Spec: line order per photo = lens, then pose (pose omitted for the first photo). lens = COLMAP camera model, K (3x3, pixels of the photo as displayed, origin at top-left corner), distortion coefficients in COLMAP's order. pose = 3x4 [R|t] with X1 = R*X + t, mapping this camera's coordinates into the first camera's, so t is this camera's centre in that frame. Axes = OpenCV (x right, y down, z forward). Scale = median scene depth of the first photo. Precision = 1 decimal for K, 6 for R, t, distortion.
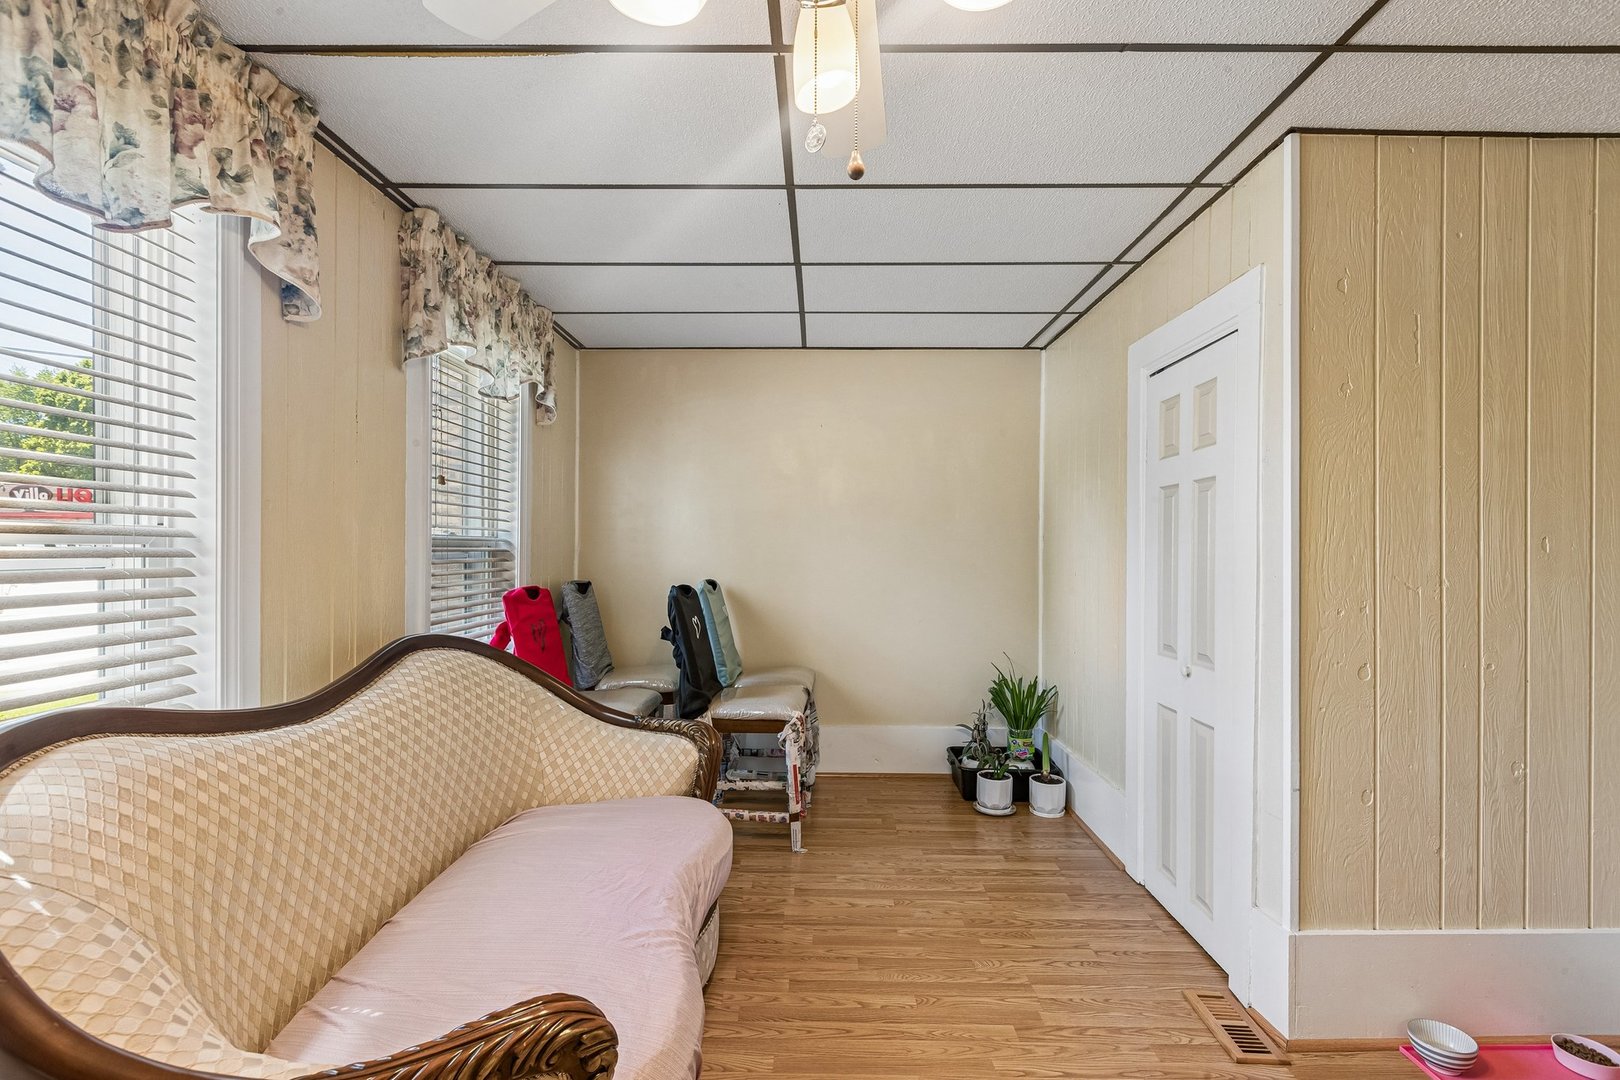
lens RADIAL K [[733.3, 0, 811.4], [0, 733.3, 555.9], [0, 0, 1]] dist [0.003068, -0.001147]
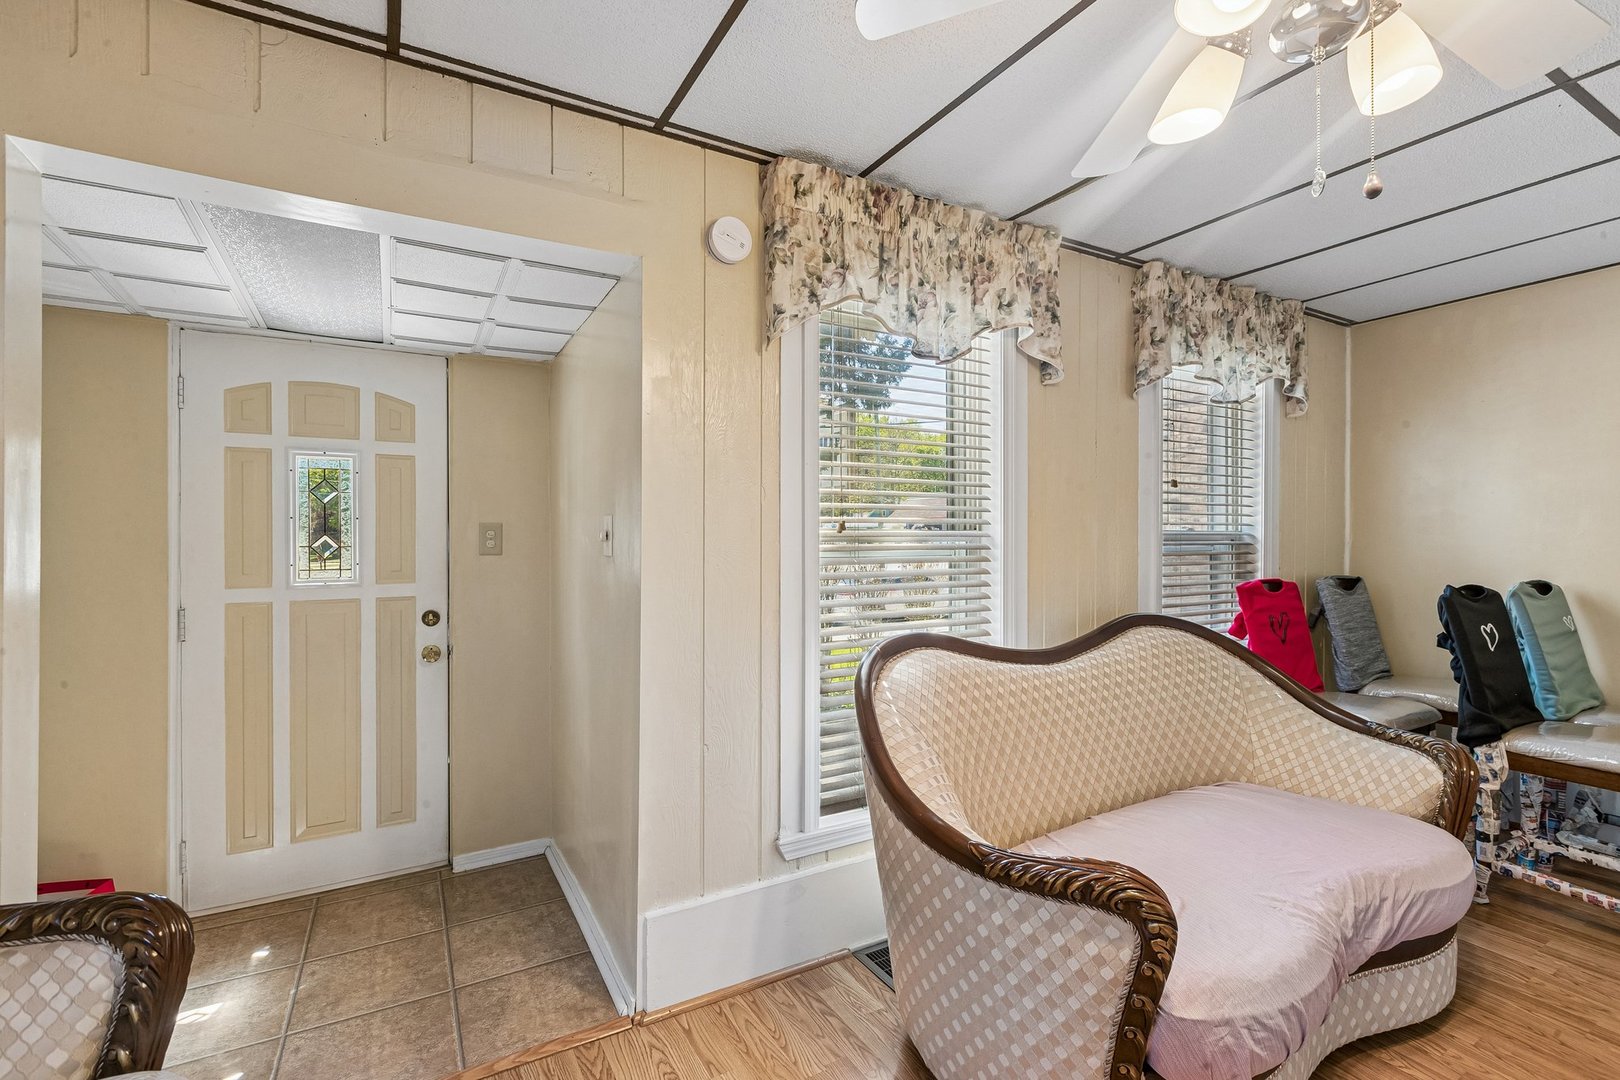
lens RADIAL K [[733.3, 0, 810.1], [0, 733.3, 540.8], [0, 0, 1]] dist [0.003068, -0.001147]
pose [[0.508084, -0.004190, -0.861297, 0.224676], [-0.002642, 0.999976, -0.006423, -0.004129], [0.861303, 0.005538, 0.508061, -0.095261]]
